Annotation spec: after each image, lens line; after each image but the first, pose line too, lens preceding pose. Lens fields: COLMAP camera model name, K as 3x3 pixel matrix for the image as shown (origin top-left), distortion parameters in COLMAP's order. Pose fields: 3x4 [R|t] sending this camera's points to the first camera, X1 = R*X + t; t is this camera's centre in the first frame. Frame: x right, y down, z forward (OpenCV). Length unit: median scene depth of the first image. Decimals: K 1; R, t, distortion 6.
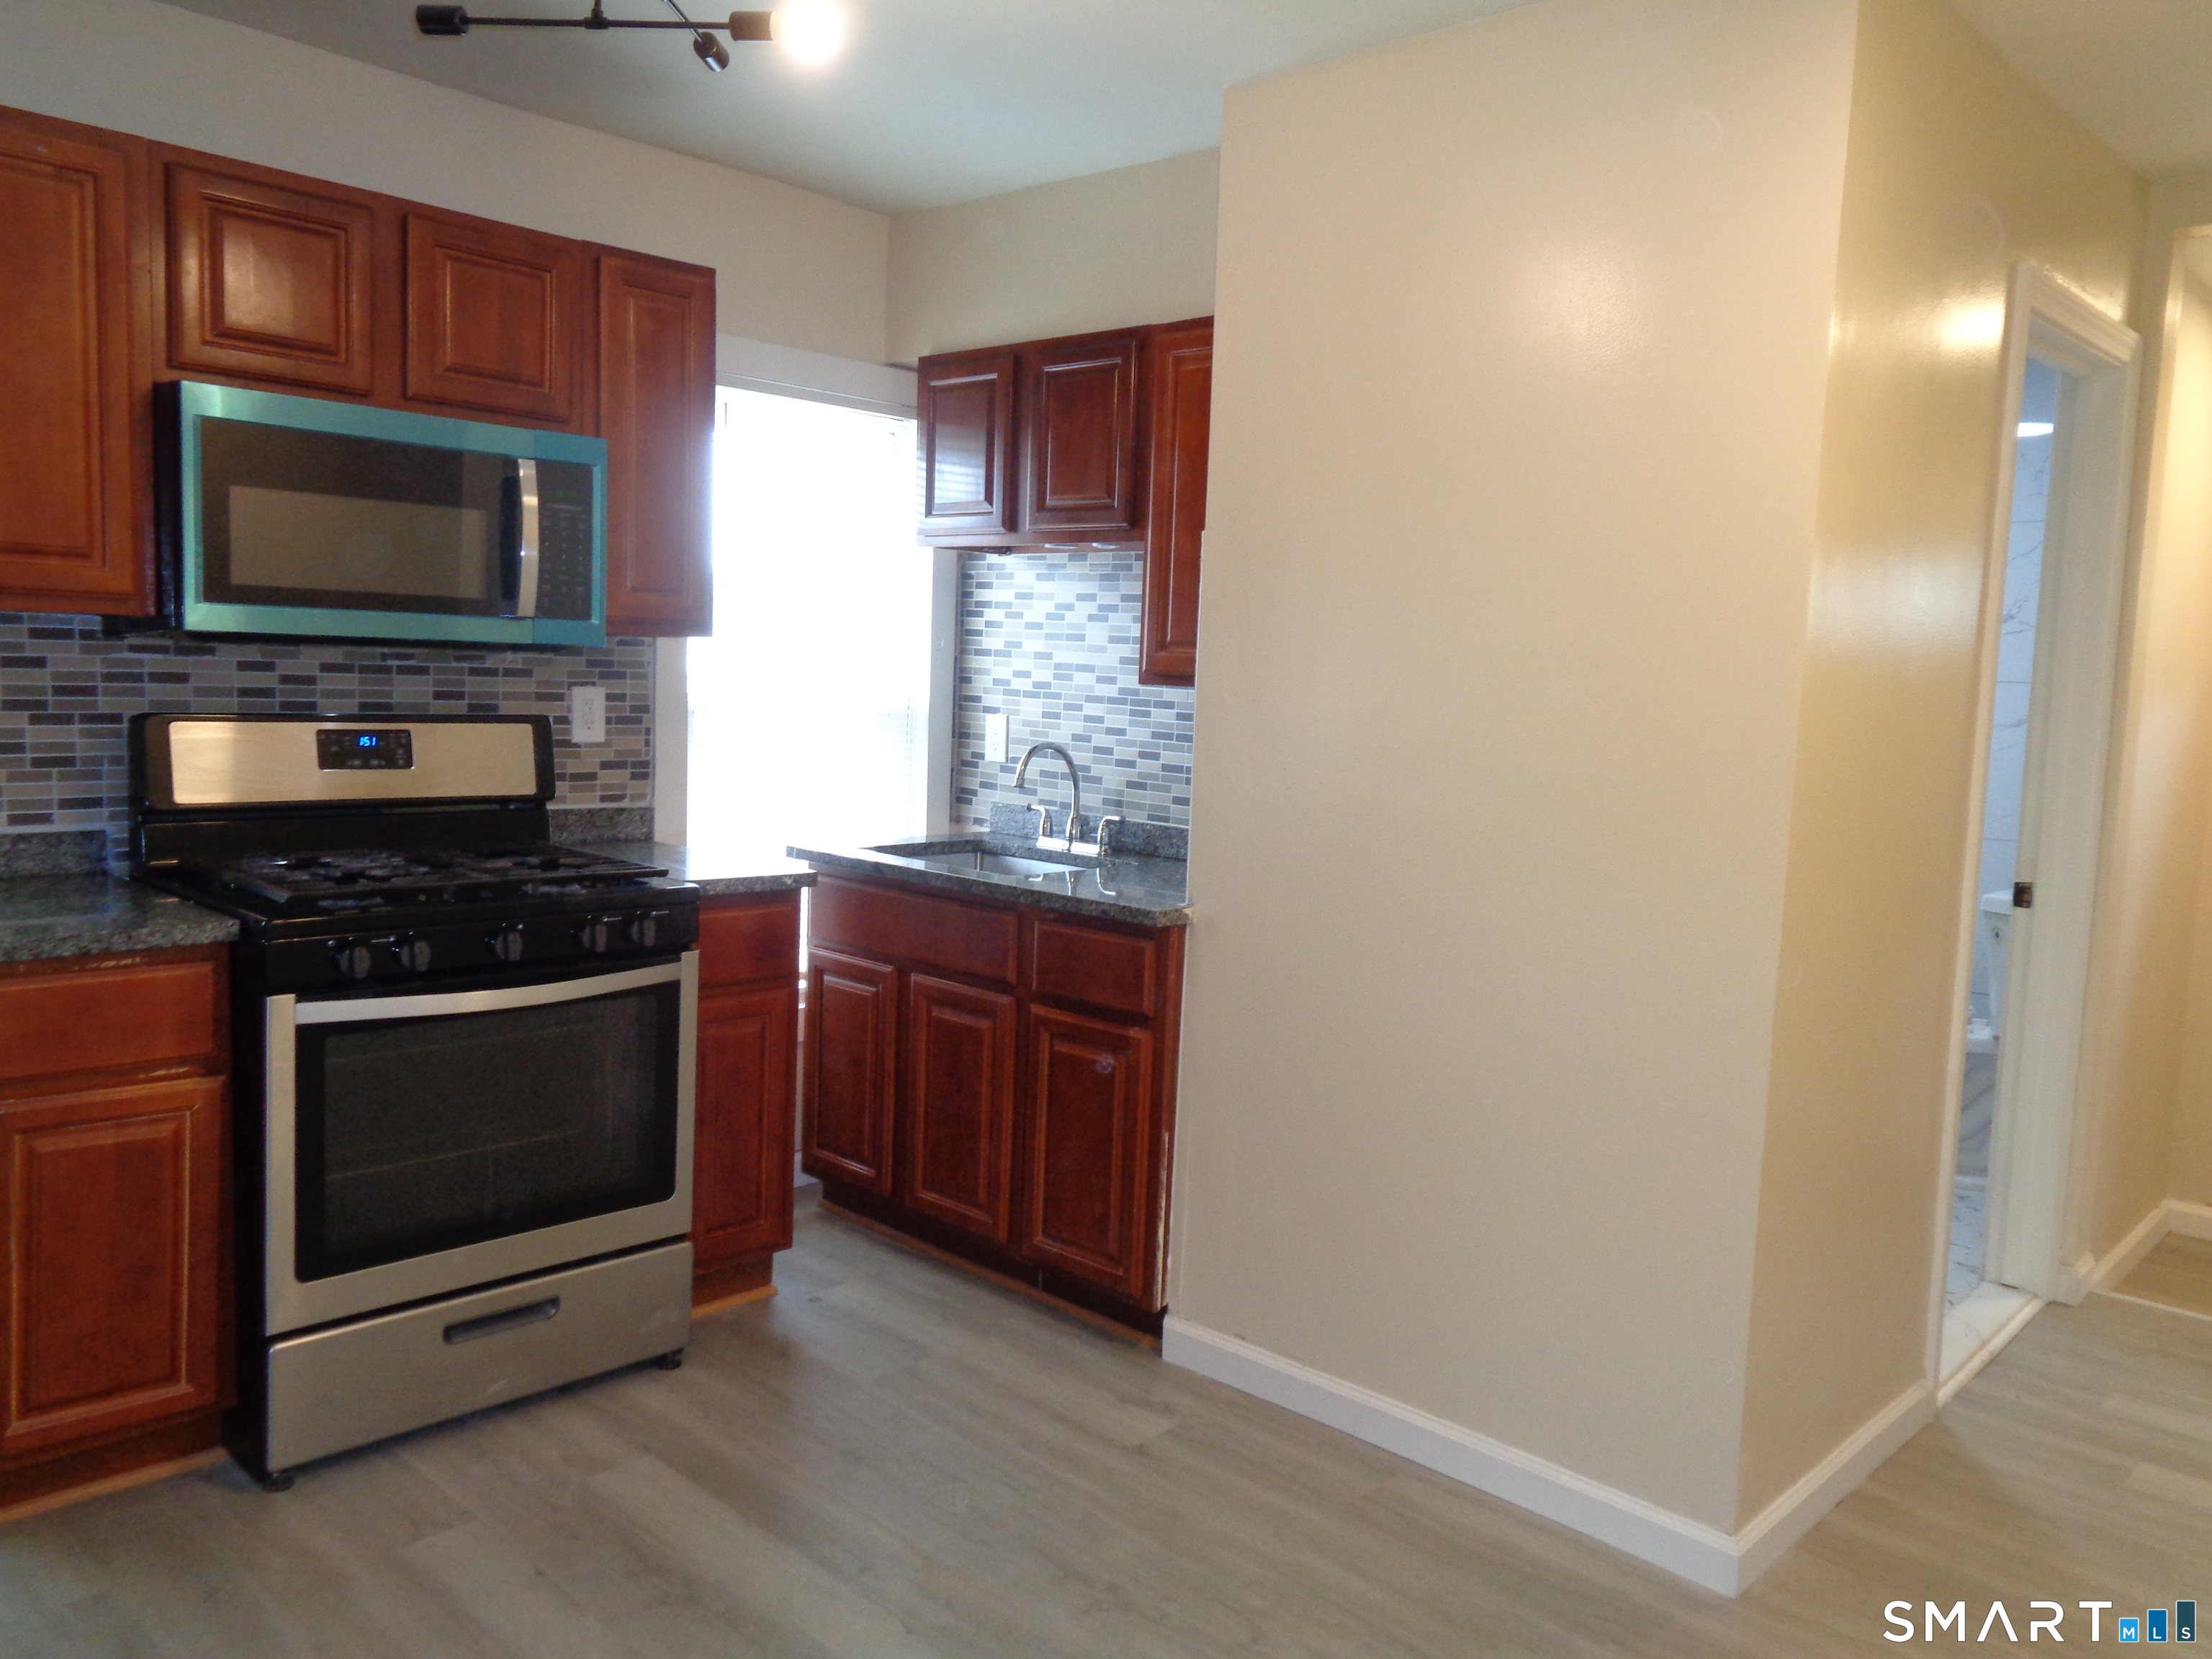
lens RADIAL K [[1656.4, 0, 1106.0], [0, 1656.4, 829.5], [0, 0, 1]] dist [-0.004445, 0.006171]
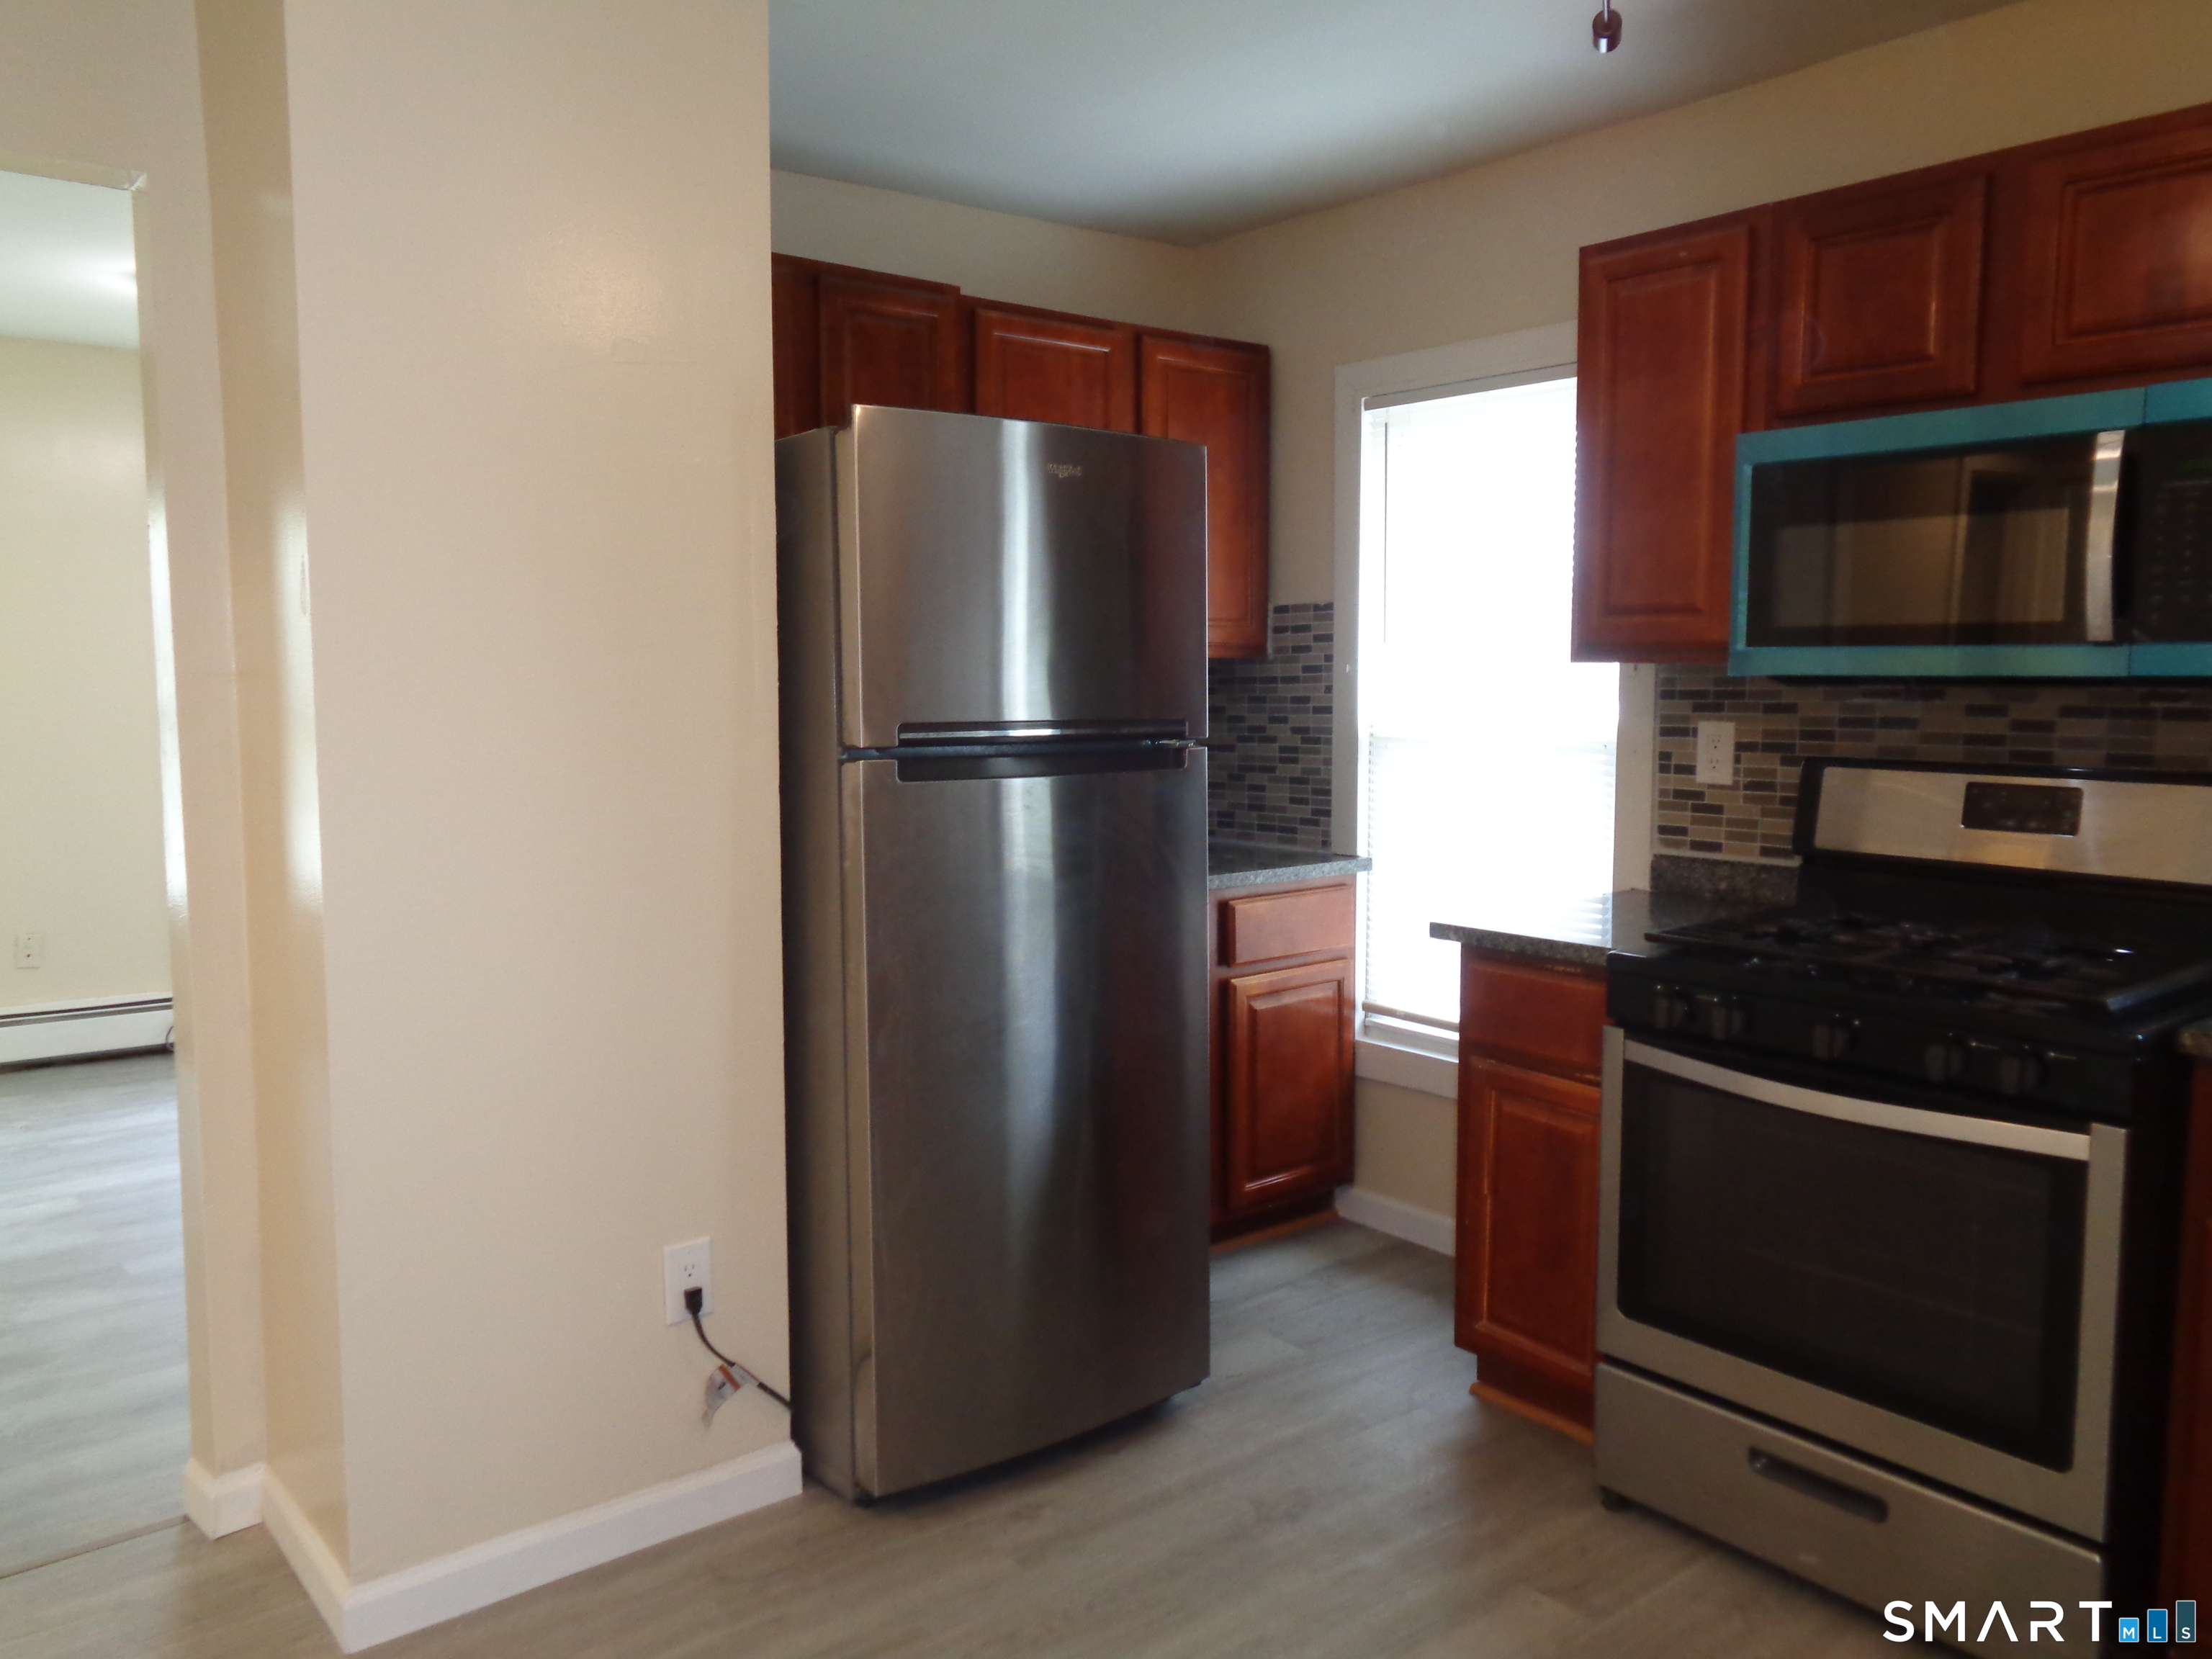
lens RADIAL K [[1656.4, 0, 1106.0], [0, 1656.4, 829.5], [0, 0, 1]] dist [-0.004445, 0.006171]
pose [[-0.139951, 0.062968, -0.988154, 0.466163], [-0.096141, 0.992396, 0.076855, -0.059858], [0.985480, 0.105758, -0.132833, 0.679342]]
